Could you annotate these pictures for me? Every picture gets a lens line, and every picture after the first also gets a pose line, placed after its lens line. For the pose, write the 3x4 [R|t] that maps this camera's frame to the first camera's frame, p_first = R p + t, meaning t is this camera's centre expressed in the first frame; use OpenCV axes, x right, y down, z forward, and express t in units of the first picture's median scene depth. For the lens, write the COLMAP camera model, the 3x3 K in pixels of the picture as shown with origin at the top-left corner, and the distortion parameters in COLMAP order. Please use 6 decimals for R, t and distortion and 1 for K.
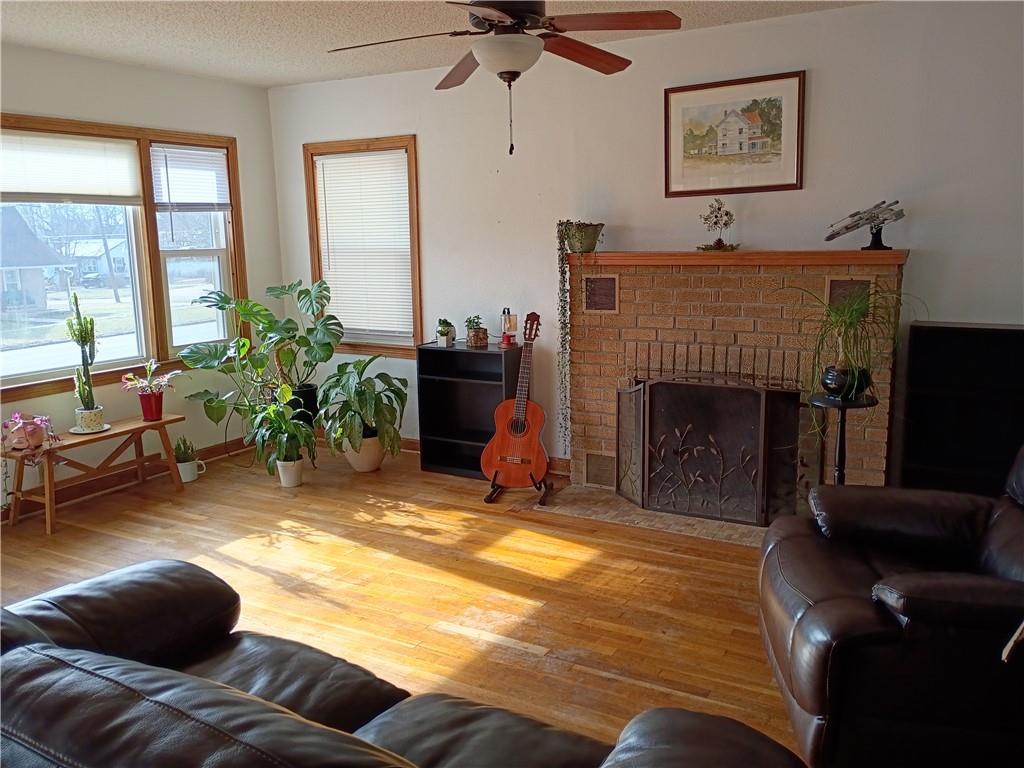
lens RADIAL K [[863.2, 0, 510.2], [0, 863.2, 373.4], [0, 0, 1]] dist [0.040244, -0.014159]
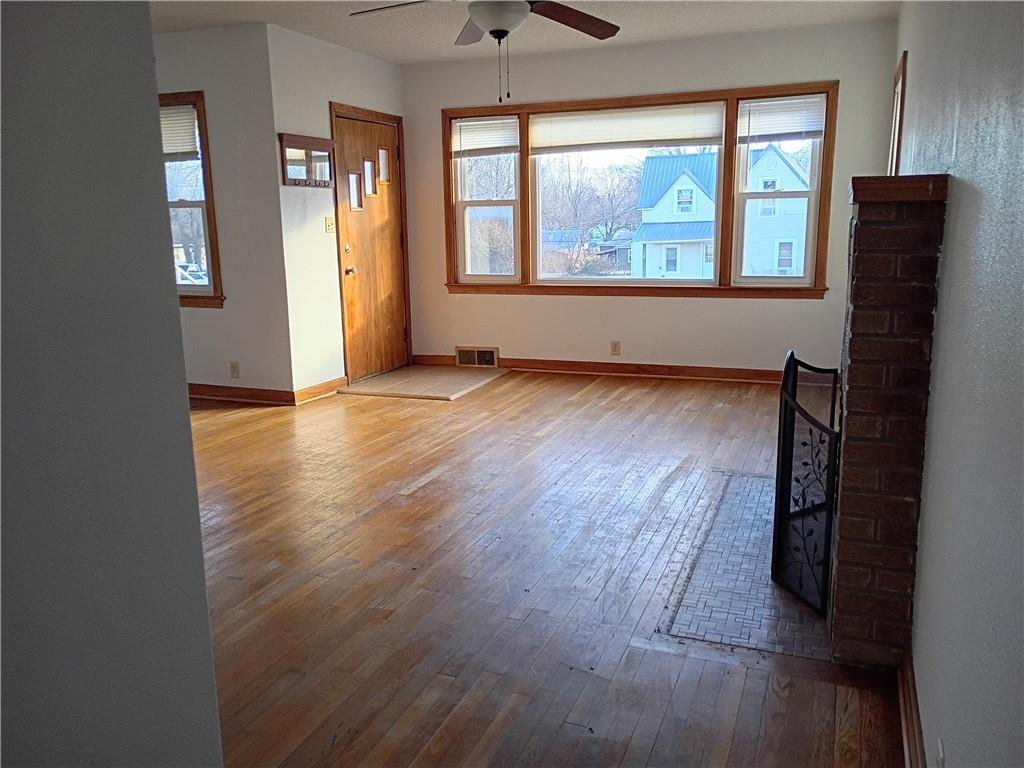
lens RADIAL K [[863.2, 0, 508.8], [0, 863.2, 387.8], [0, 0, 1]] dist [0.040244, -0.014159]
pose [[0.165229, 0.219015, -0.961630, 0.837562], [-0.154057, 0.968794, 0.194176, -0.074137], [0.974149, 0.116062, 0.193814, 0.571265]]
